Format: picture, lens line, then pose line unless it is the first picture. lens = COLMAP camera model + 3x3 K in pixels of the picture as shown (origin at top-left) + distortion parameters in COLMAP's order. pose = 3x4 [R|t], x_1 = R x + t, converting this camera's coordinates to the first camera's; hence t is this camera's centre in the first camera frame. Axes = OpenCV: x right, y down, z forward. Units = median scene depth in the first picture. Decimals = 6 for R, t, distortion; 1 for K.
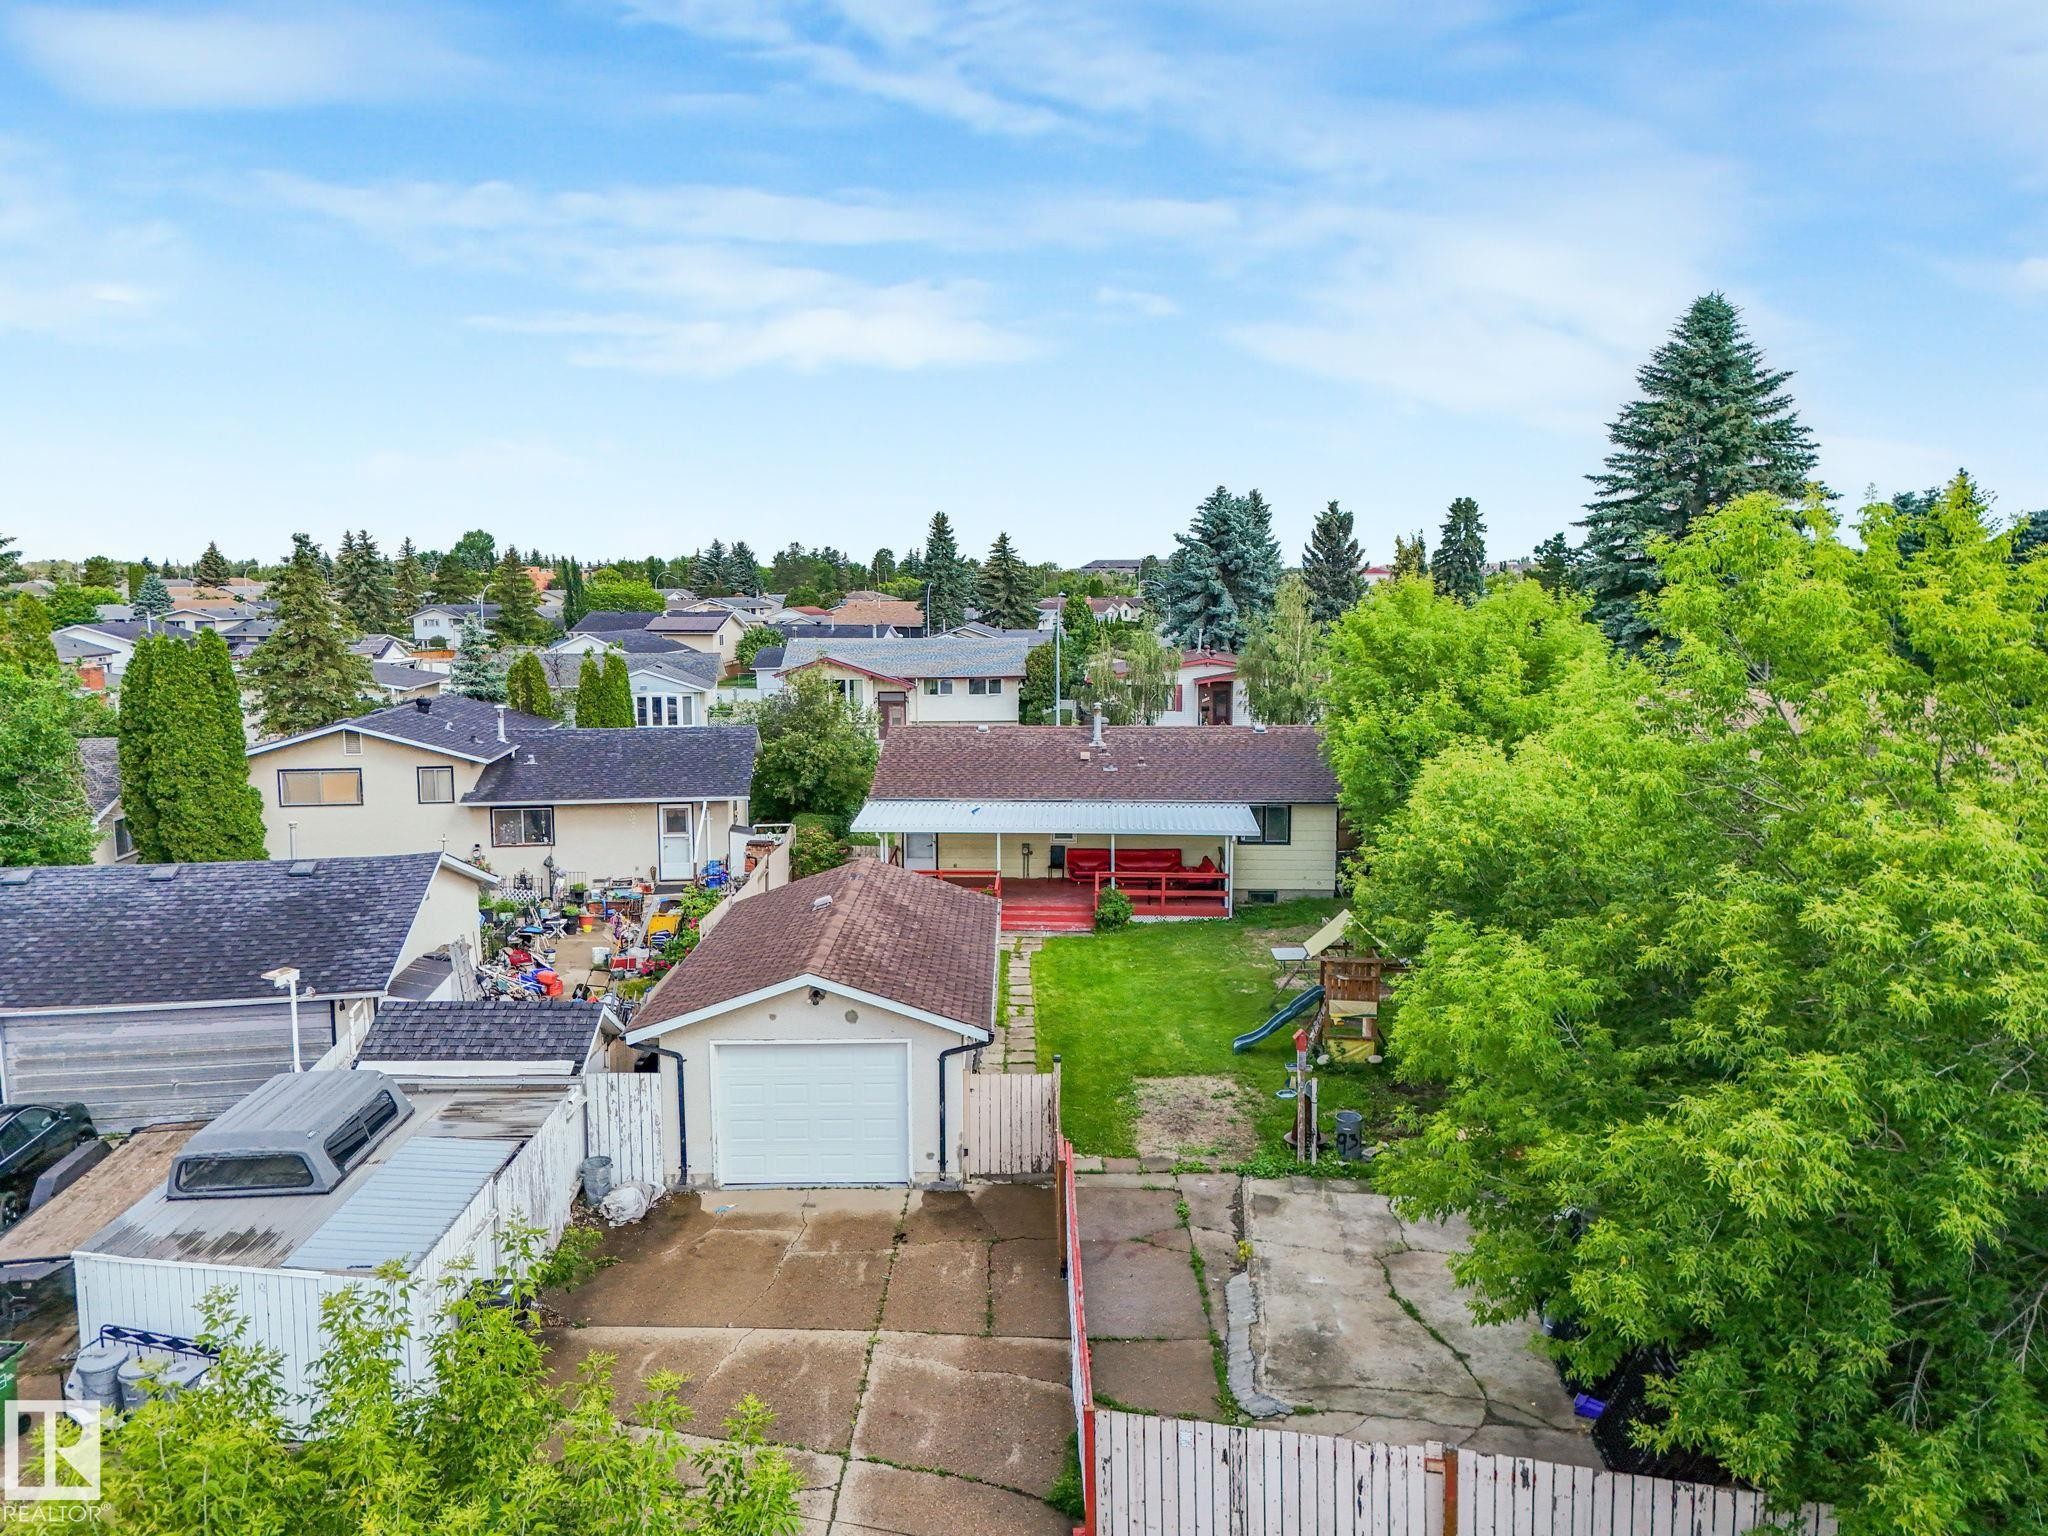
lens RADIAL K [[1545.3, 0, 1056.9], [0, 1545.3, 766.8], [0, 0, 1]] dist [0.074168, -0.012327]
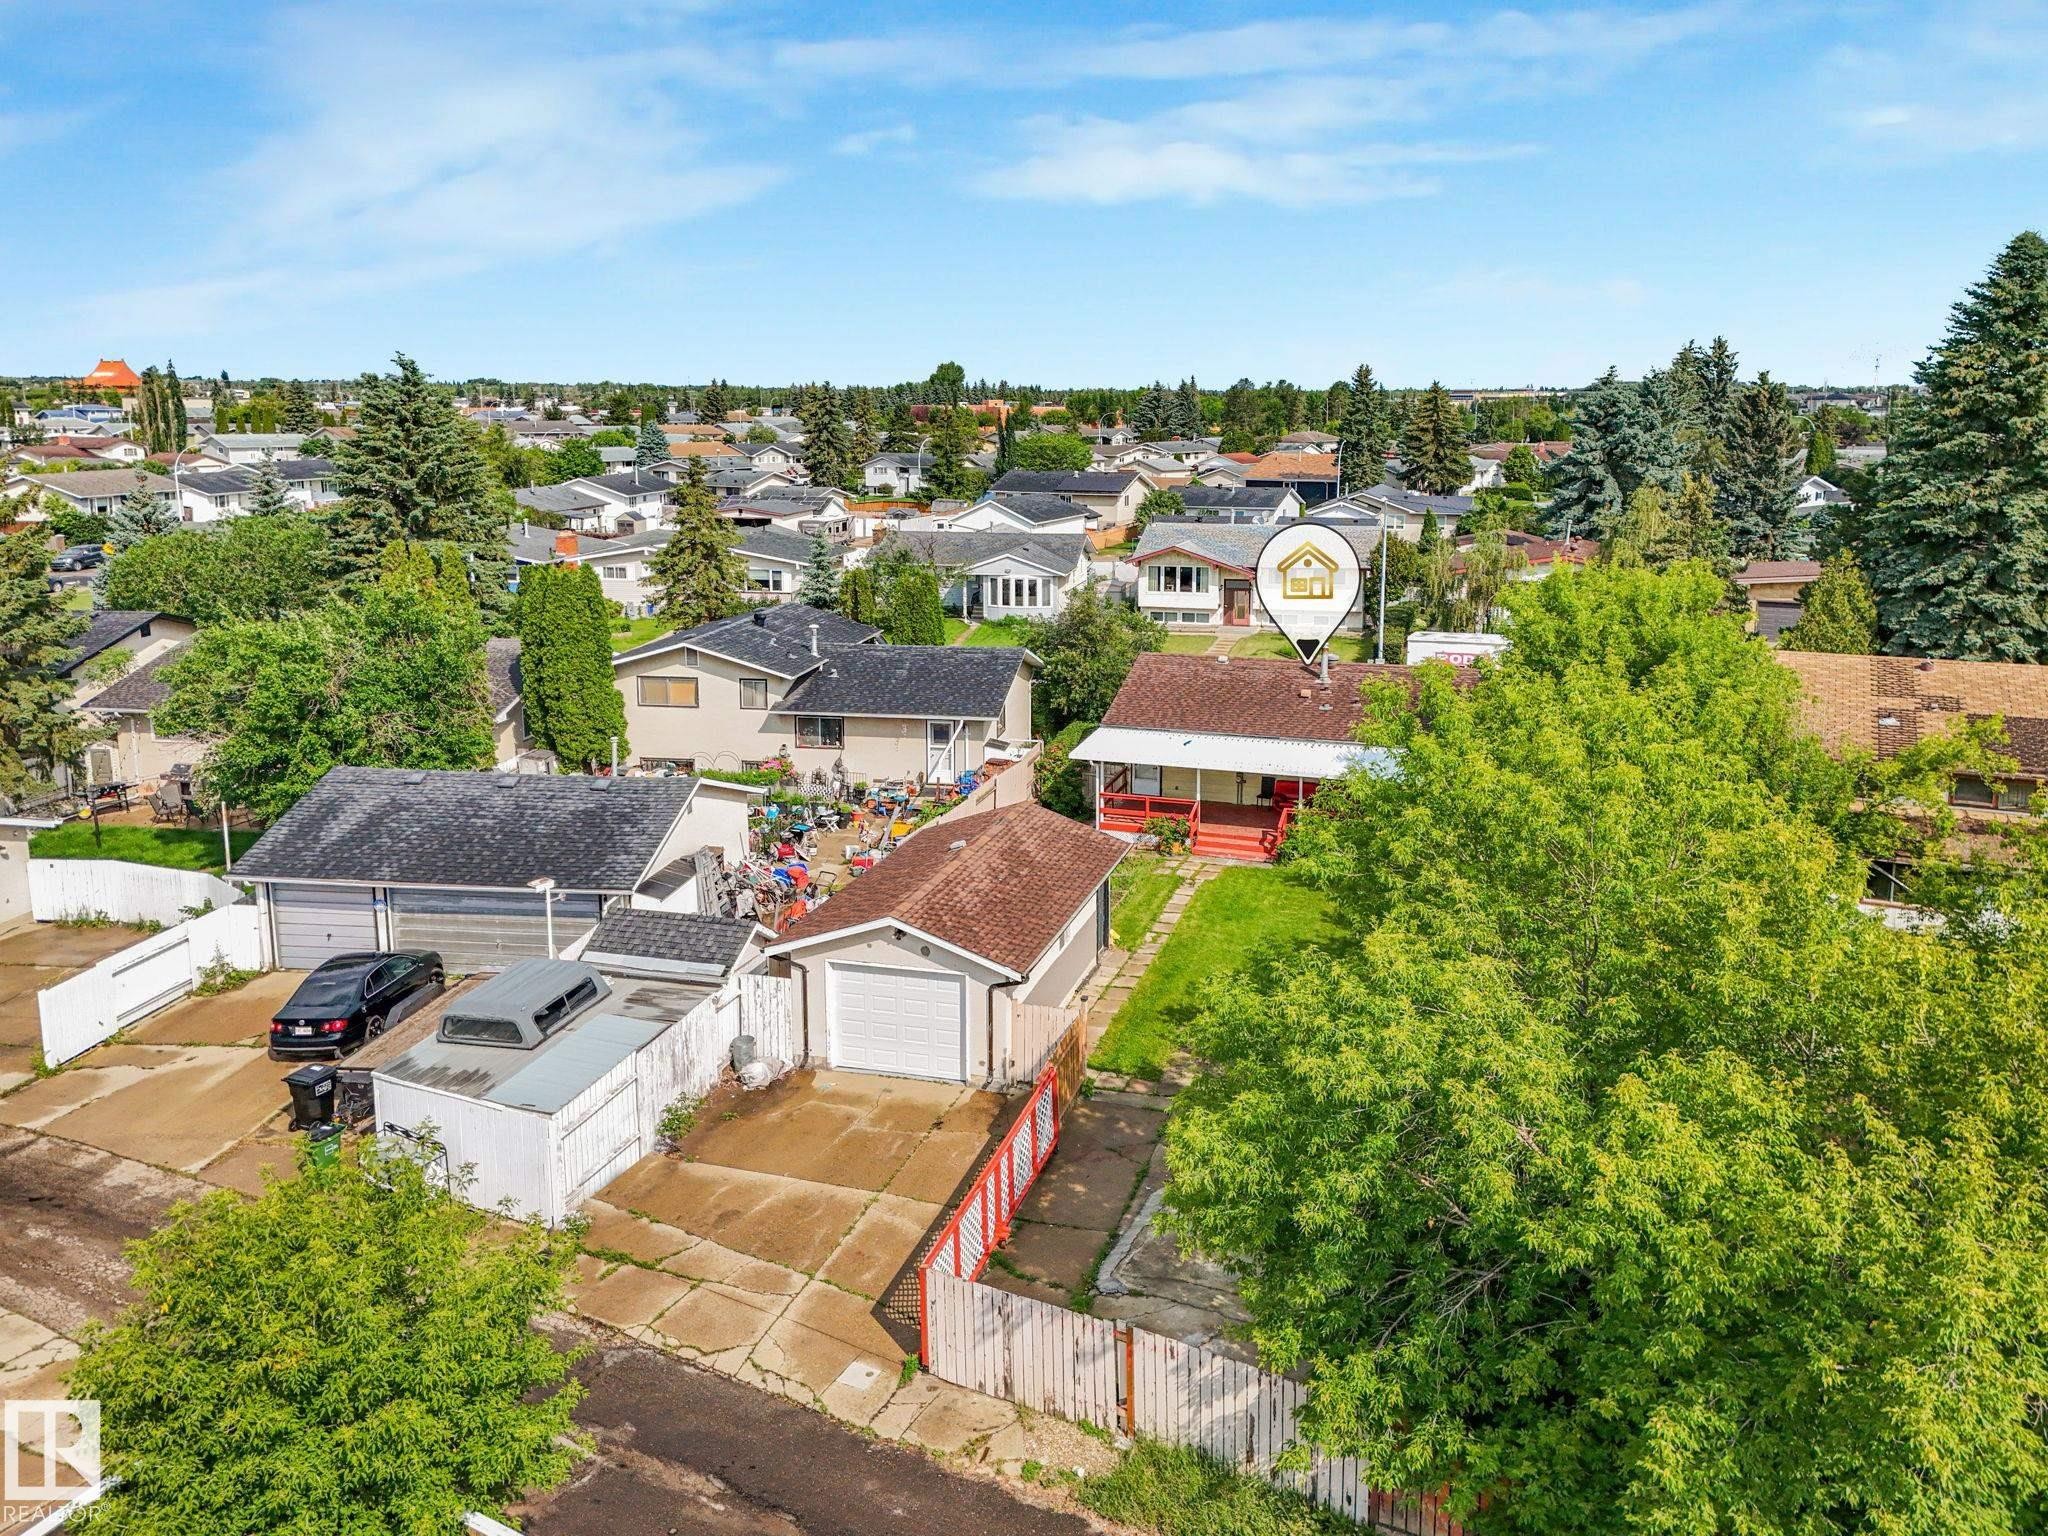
lens RADIAL K [[1659.7, 0, 1127.2], [0, 1659.7, 687.7], [0, 0, 1]] dist [0.085470, -0.001373]
pose [[0.963027, 0.055215, -0.263686, 0.249356], [-0.038801, 0.996994, 0.067058, -0.102575], [0.266596, -0.054348, 0.962275, -0.182291]]
